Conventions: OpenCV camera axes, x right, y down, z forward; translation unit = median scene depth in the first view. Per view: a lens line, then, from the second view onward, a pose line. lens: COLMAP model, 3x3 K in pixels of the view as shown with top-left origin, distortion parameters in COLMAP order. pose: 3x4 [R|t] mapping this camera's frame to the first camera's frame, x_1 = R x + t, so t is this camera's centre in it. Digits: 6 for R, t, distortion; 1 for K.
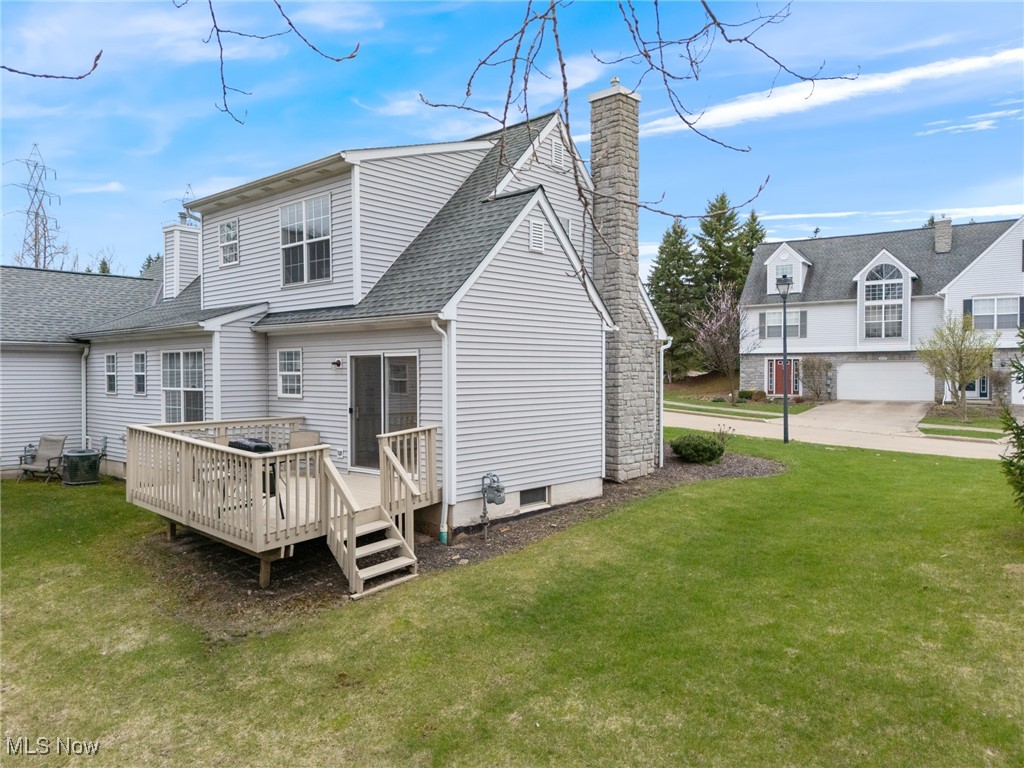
lens RADIAL K [[751.9, 0, 514.9], [0, 751.9, 382.2], [0, 0, 1]] dist [0.067544, -0.028226]
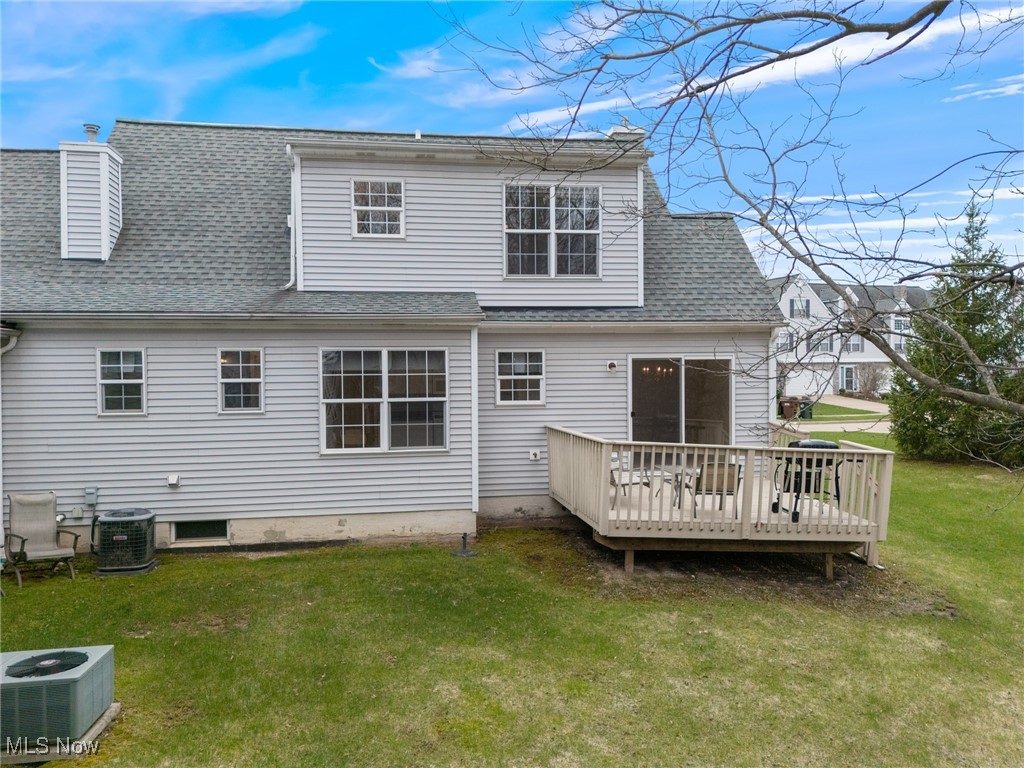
lens RADIAL K [[751.9, 0, 506.9], [0, 751.9, 380.4], [0, 0, 1]] dist [0.067544, -0.028226]
pose [[0.636176, -0.014637, 0.771405, -0.857113], [0.014823, 0.999867, 0.006748, -0.012385], [-0.771401, 0.007141, 0.636309, 0.402211]]
